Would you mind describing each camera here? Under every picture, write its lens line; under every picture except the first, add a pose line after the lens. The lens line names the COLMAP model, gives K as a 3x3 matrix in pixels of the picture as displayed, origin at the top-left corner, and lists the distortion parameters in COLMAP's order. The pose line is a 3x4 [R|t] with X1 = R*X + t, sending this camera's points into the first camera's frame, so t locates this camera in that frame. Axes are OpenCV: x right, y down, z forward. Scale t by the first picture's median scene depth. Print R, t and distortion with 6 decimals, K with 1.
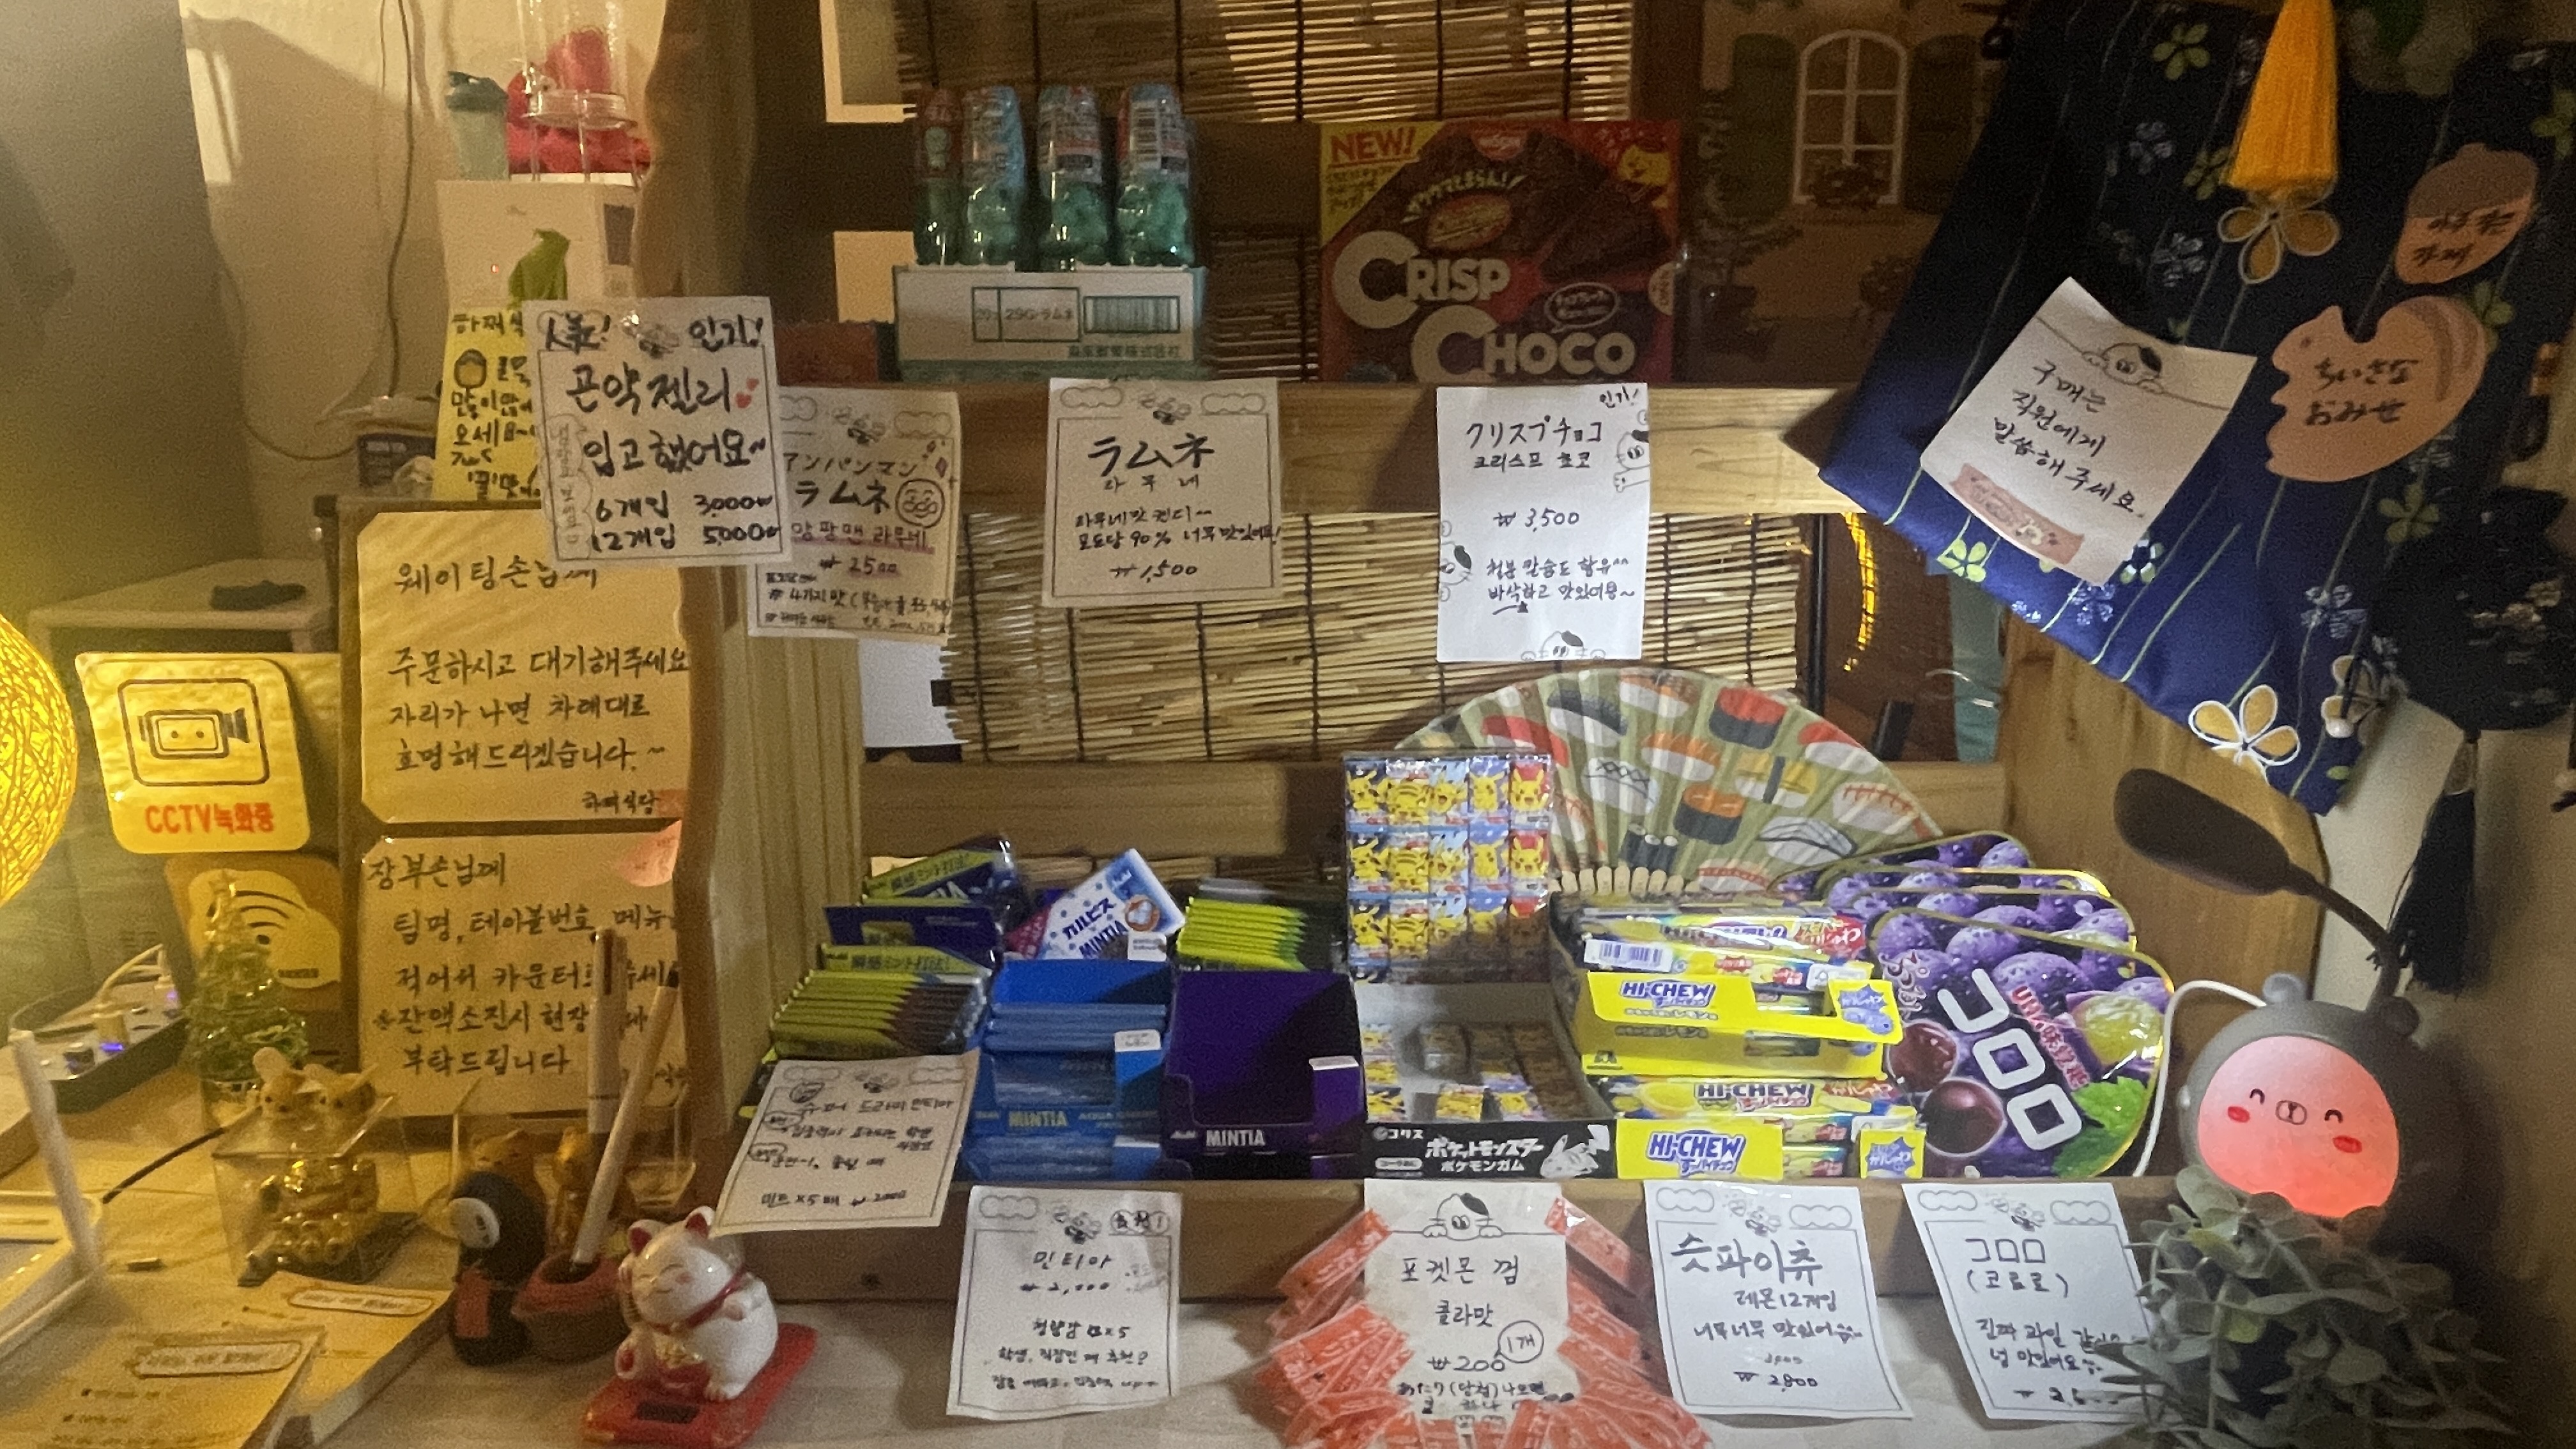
lens RADIAL K [[1456.8, 0, 1288.1], [0, 1456.8, 730.6], [0, 0, 1]] dist [0.000808, 0.000296]
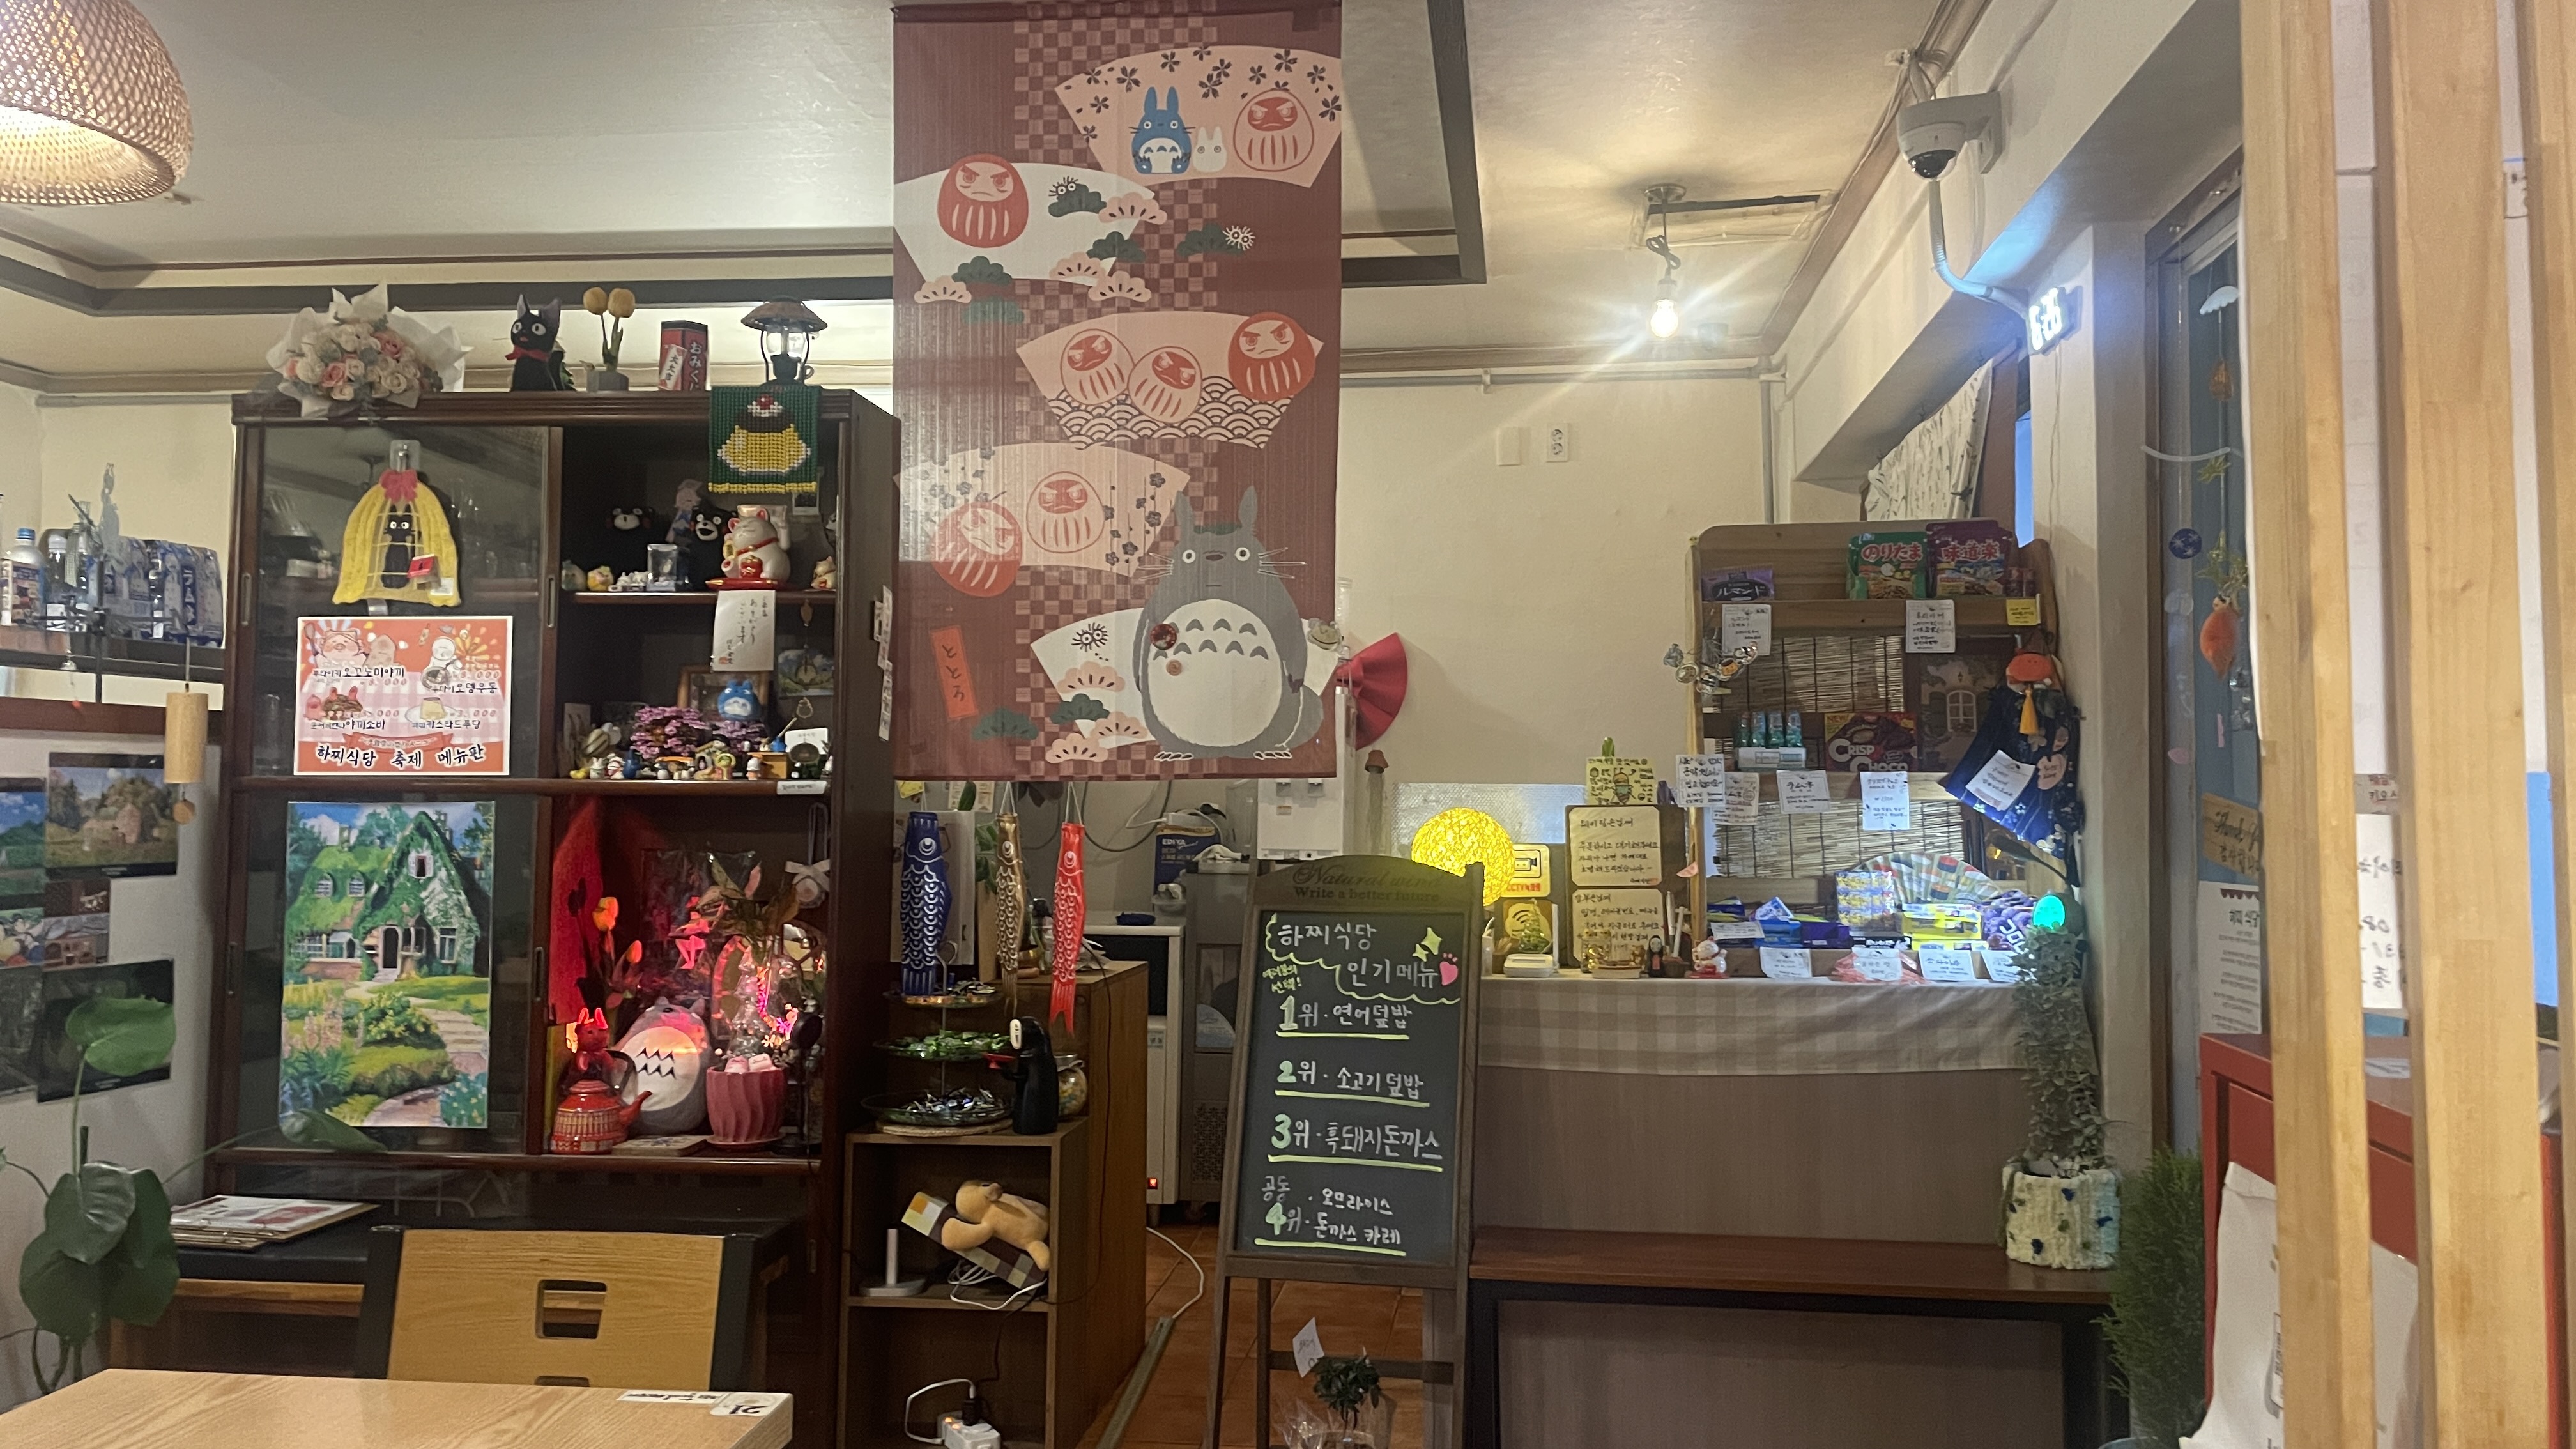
lens RADIAL K [[1885.4, 0, 1285.3], [0, 1885.4, 714.5], [0, 0, 1]] dist [0.006718, 0.000572]
pose [[0.989377, -0.003633, -0.145324, -0.698943], [-0.041210, 0.951667, -0.304354, 1.246740], [0.139406, 0.307109, 0.941408, -4.150937]]
